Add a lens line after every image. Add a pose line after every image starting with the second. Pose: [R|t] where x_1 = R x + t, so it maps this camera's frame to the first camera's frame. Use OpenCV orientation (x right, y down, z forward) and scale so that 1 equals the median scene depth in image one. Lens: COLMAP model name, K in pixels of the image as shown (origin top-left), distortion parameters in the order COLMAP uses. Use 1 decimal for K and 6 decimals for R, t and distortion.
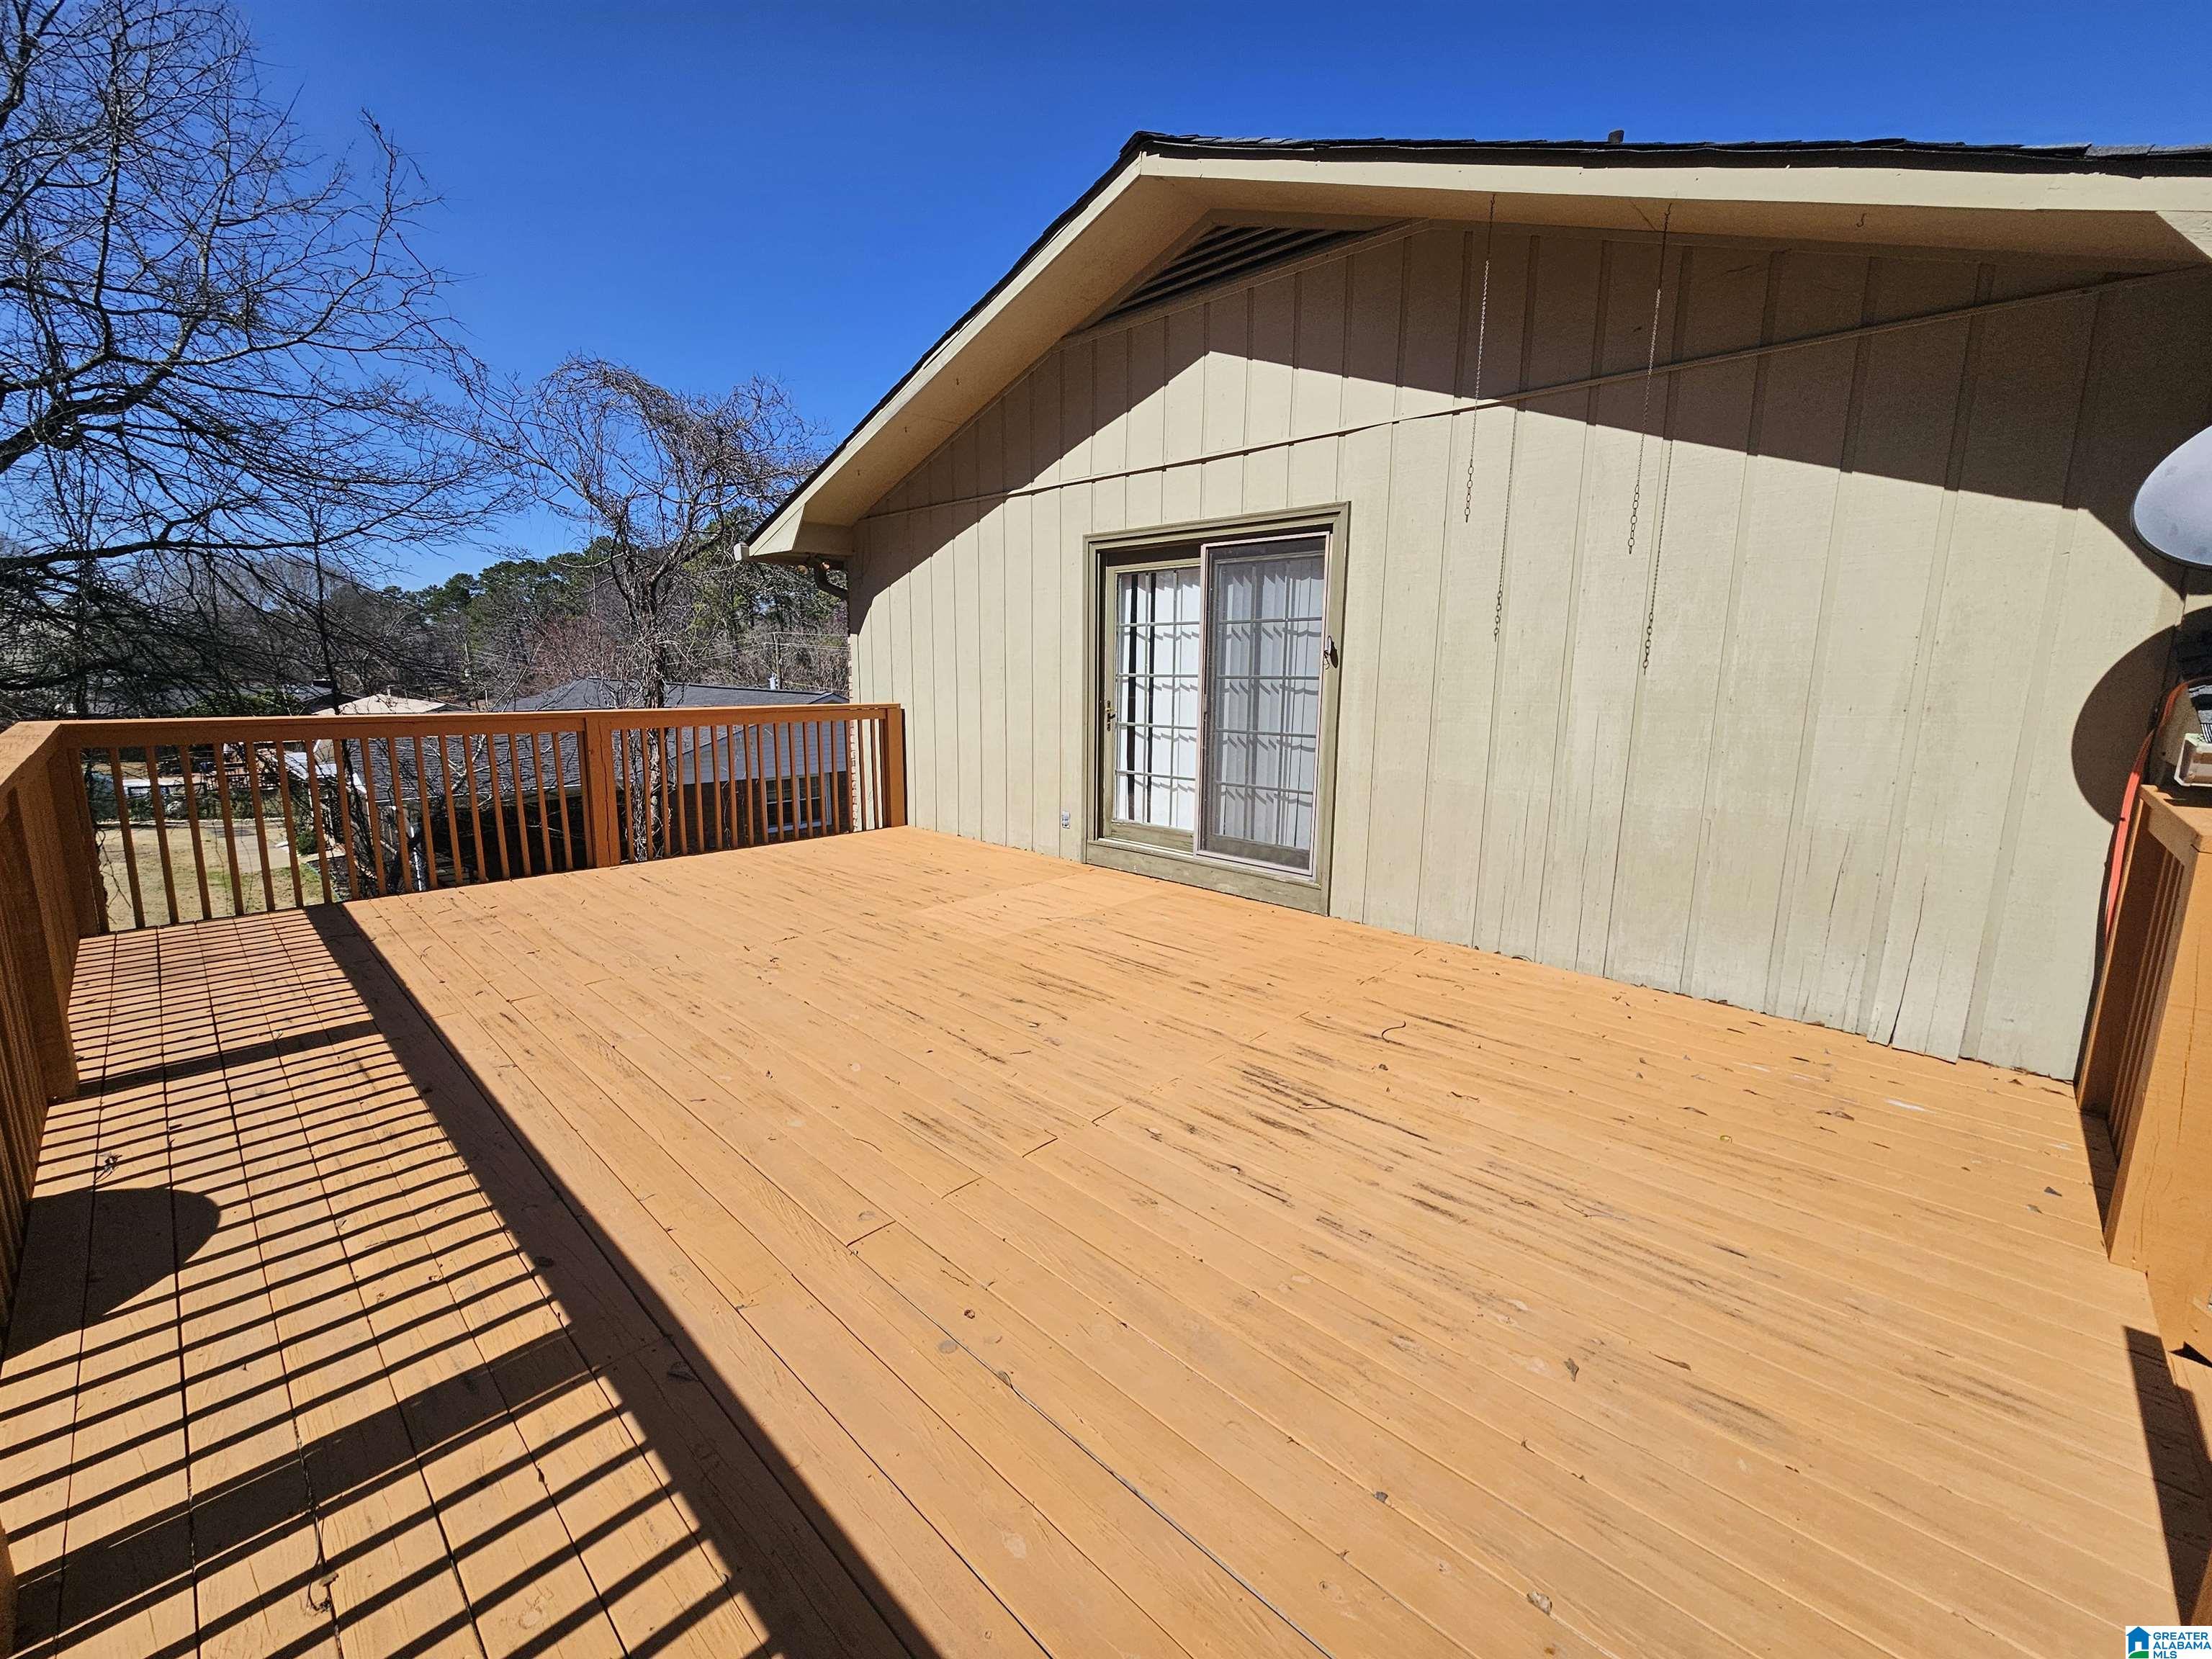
lens RADIAL K [[909.6, 0, 1106.0], [0, 909.6, 821.4], [0, 0, 1]] dist [0.000543, 0.000393]
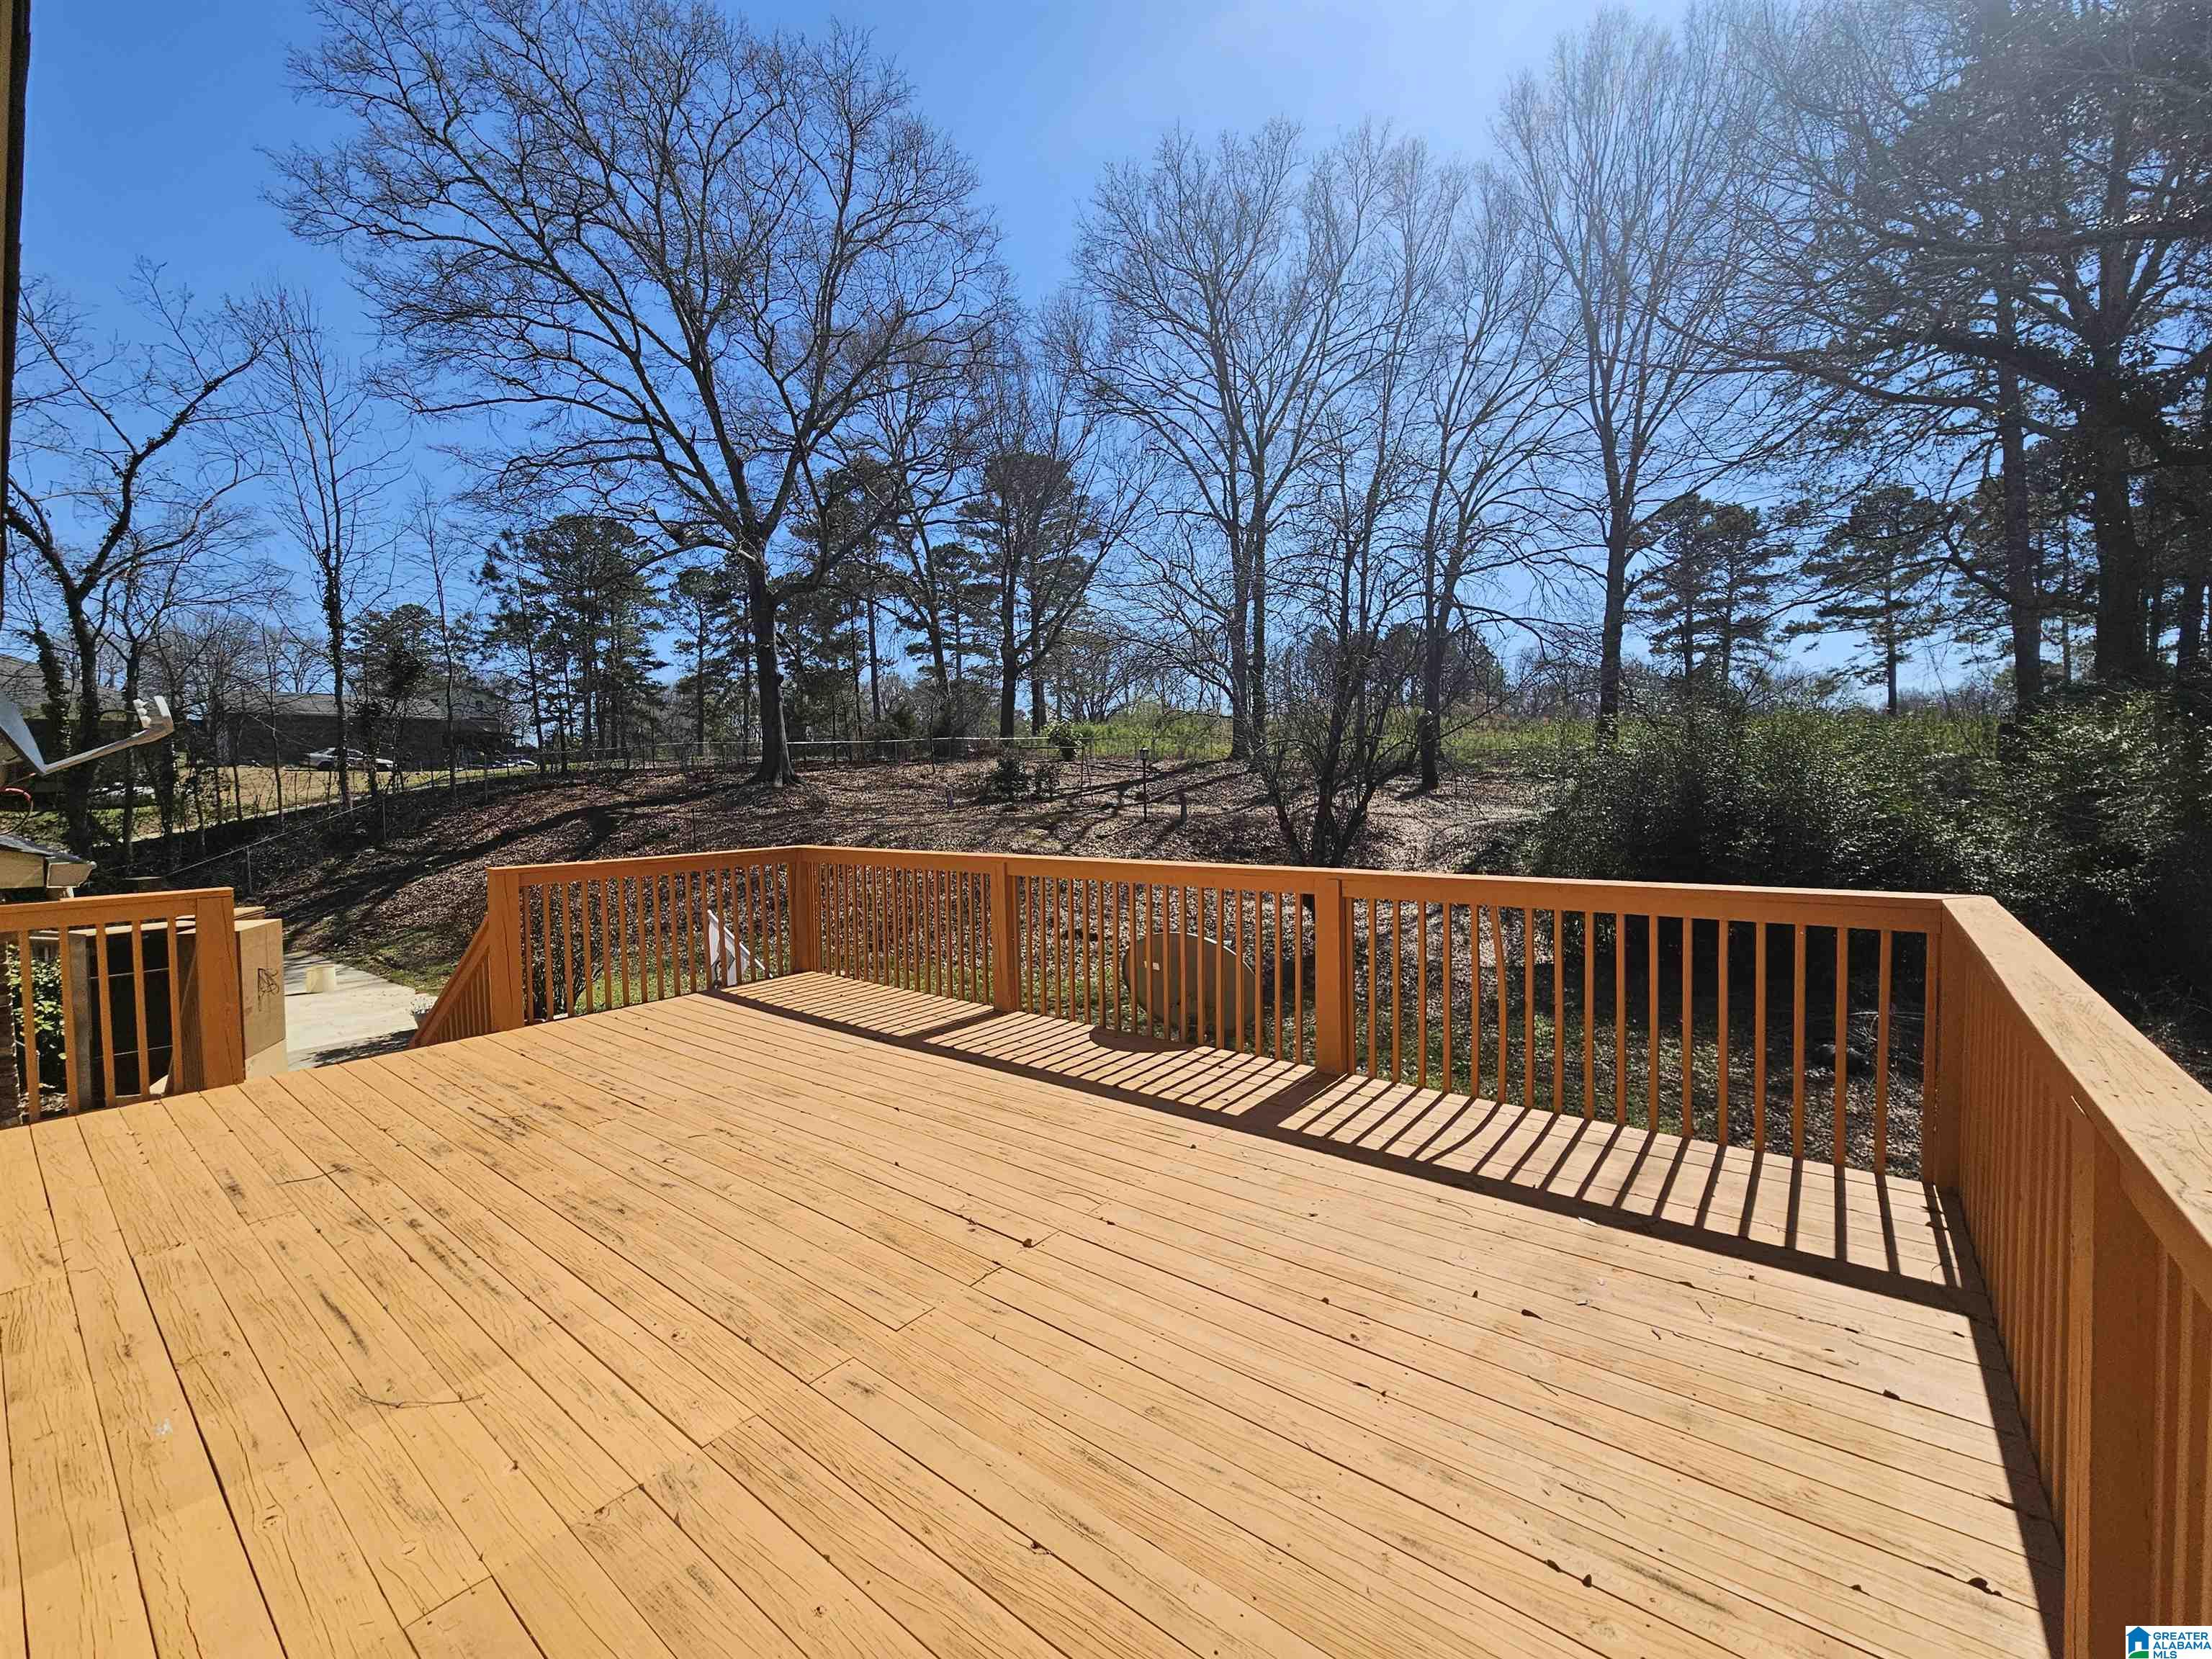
lens RADIAL K [[909.6, 0, 1102.3], [0, 909.6, 820.2], [0, 0, 1]] dist [0.000543, 0.000393]
pose [[-0.995758, 0.011512, -0.091284, -0.542601], [-0.007968, 0.977625, 0.210206, -0.431091], [0.091662, 0.210042, -0.973386, 2.214136]]
